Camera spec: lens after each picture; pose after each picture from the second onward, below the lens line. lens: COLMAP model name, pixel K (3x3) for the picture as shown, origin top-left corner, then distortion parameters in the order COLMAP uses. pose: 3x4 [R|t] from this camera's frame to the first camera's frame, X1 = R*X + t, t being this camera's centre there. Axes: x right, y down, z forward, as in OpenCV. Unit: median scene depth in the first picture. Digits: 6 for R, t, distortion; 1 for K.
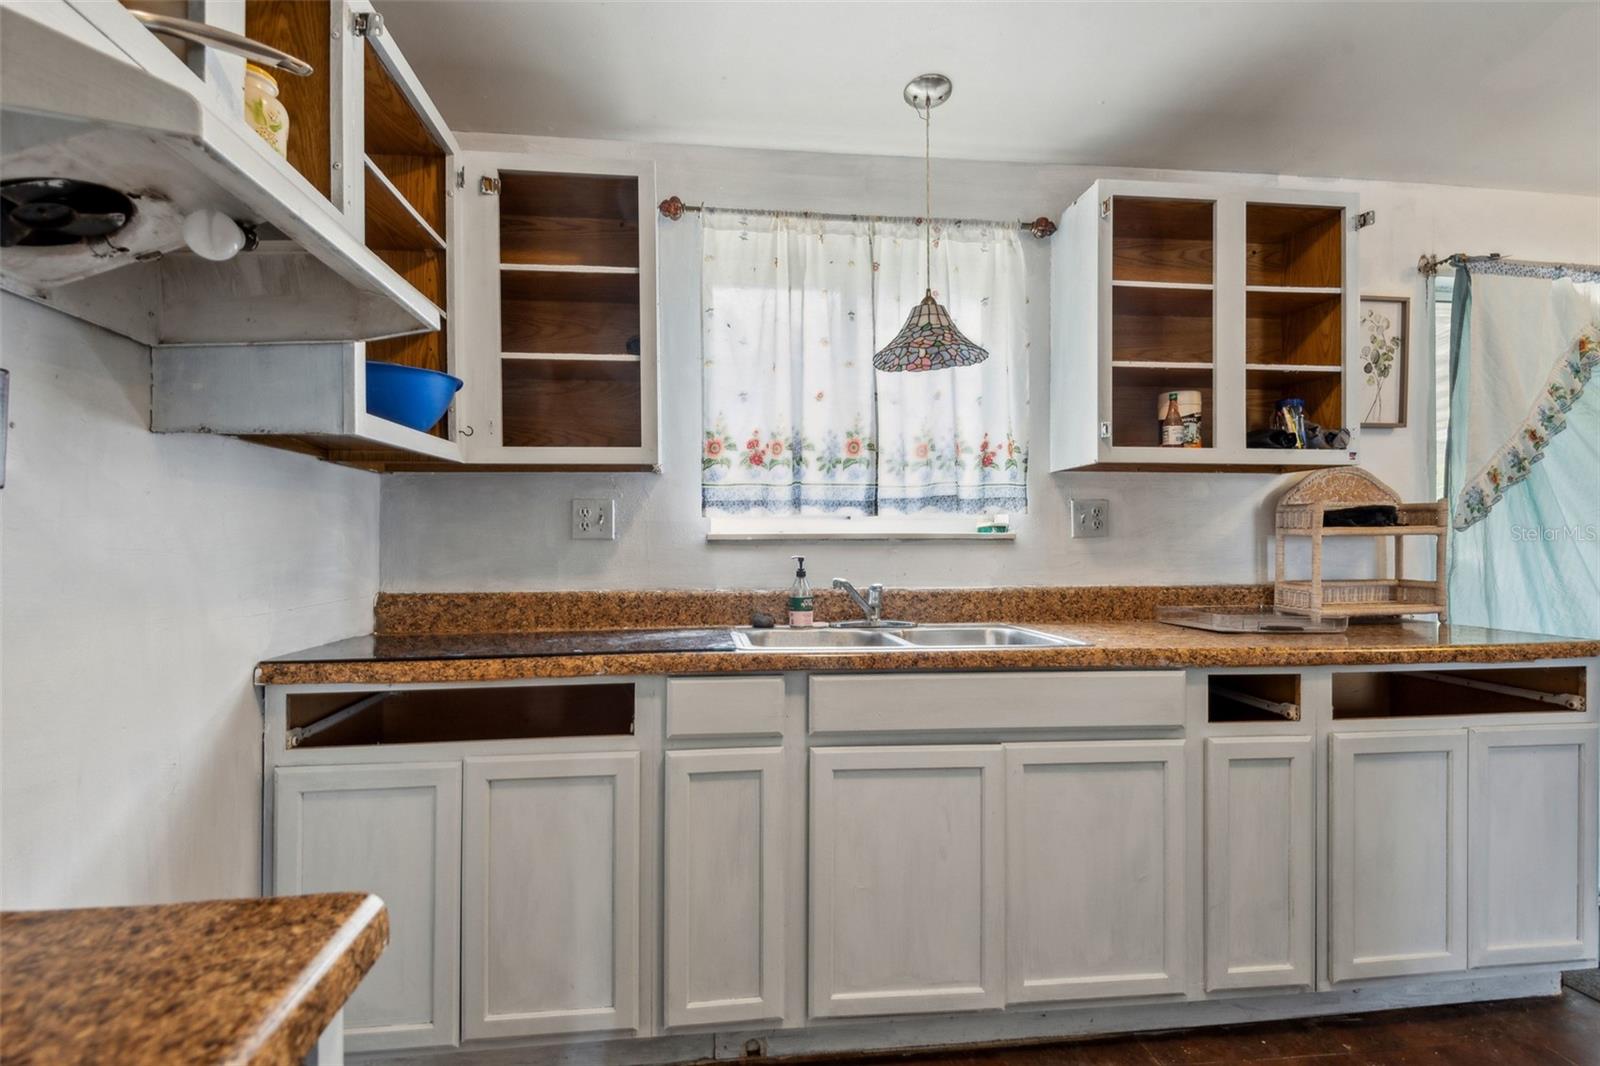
lens RADIAL K [[798.0, 0, 796.6], [0, 798.0, 543.1], [0, 0, 1]] dist [0.002129, -0.001378]
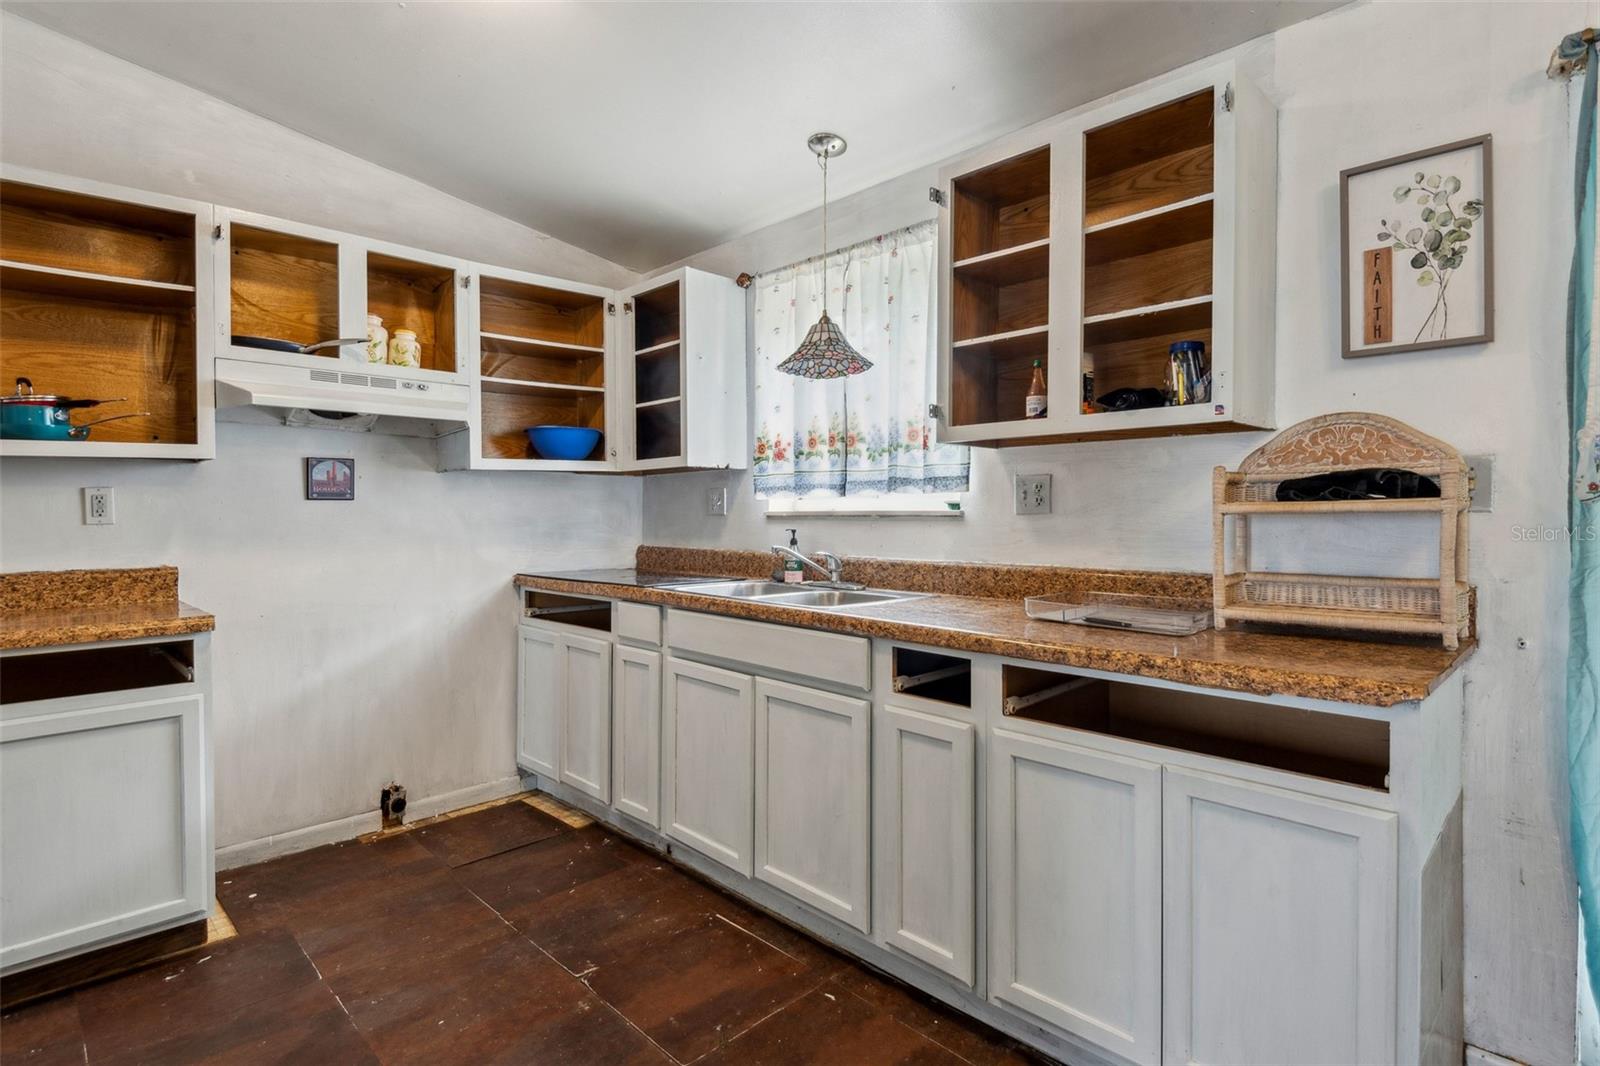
lens RADIAL K [[798.0, 0, 796.6], [0, 798.0, 519.7], [0, 0, 1]] dist [0.002129, -0.001378]
pose [[0.615832, 0.008337, -0.787834, 1.019745], [-0.000850, 0.999950, 0.009917, -0.010933], [0.787877, -0.005438, 0.615808, 0.201699]]
